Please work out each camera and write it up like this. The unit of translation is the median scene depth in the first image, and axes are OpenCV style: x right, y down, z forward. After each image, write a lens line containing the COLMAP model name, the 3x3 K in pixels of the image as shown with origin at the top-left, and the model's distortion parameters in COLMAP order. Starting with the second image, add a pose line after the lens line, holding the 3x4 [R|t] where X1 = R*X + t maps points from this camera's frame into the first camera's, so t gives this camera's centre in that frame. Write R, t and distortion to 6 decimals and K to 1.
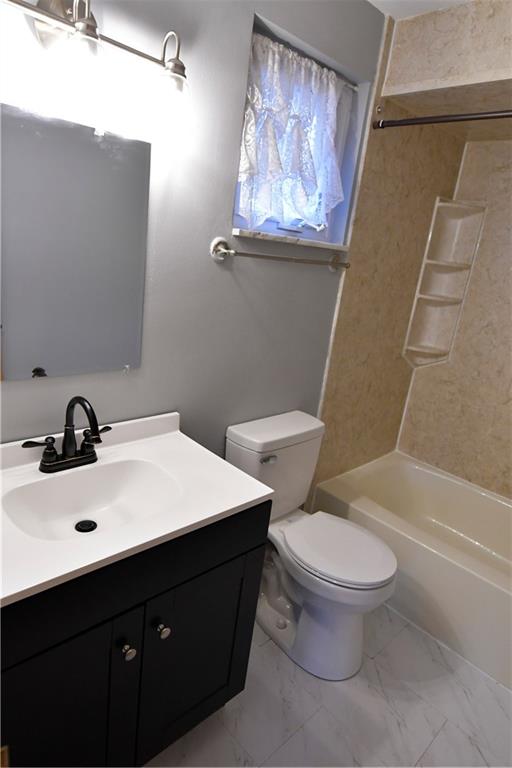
lens RADIAL K [[468.0, 0, 254.1], [0, 468.0, 393.1], [0, 0, 1]] dist [-0.007440, -0.001994]
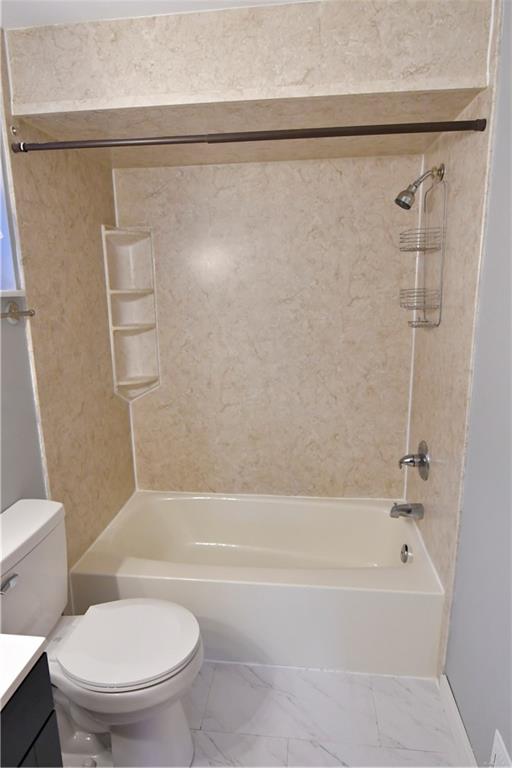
lens RADIAL K [[468.0, 0, 256.4], [0, 468.0, 391.1], [0, 0, 1]] dist [-0.007440, -0.001994]
pose [[0.762745, -0.265699, 0.589597, -0.021829], [0.294960, 0.954280, 0.048459, -0.067811], [-0.575516, 0.136945, 0.806243, 0.130885]]
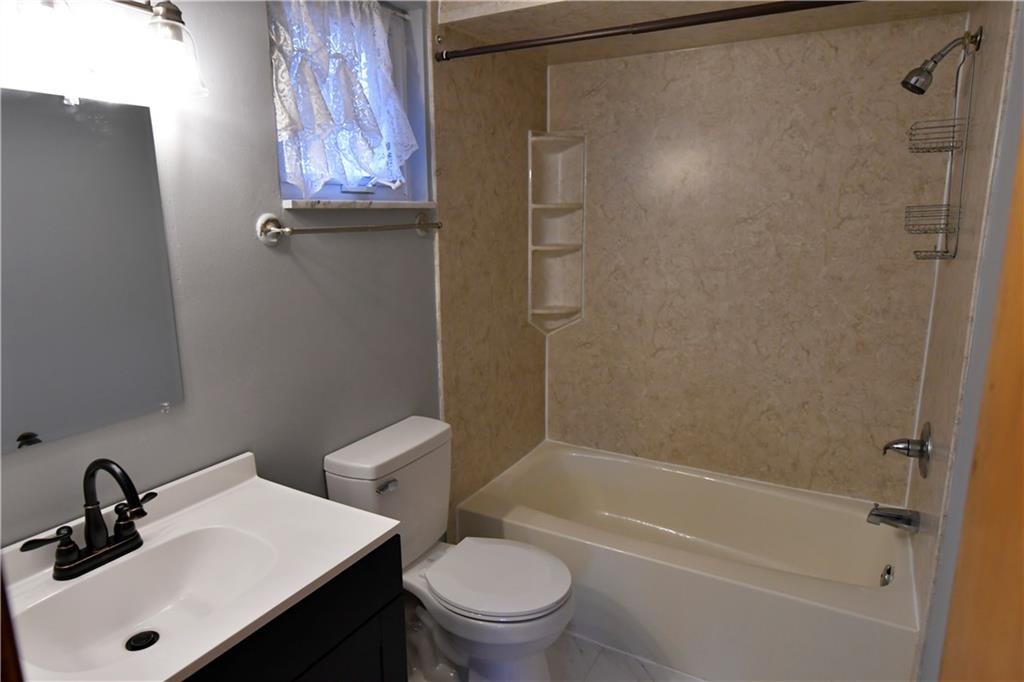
lens RADIAL K [[623.9, 0, 509.5], [0, 623.9, 343.0], [0, 0, 1]] dist [-0.007440, -0.001994]
pose [[0.949715, -0.183689, 0.253574, 0.005638], [0.202921, 0.977831, -0.051663, 0.006132], [-0.238463, 0.100520, 0.965935, -0.050723]]
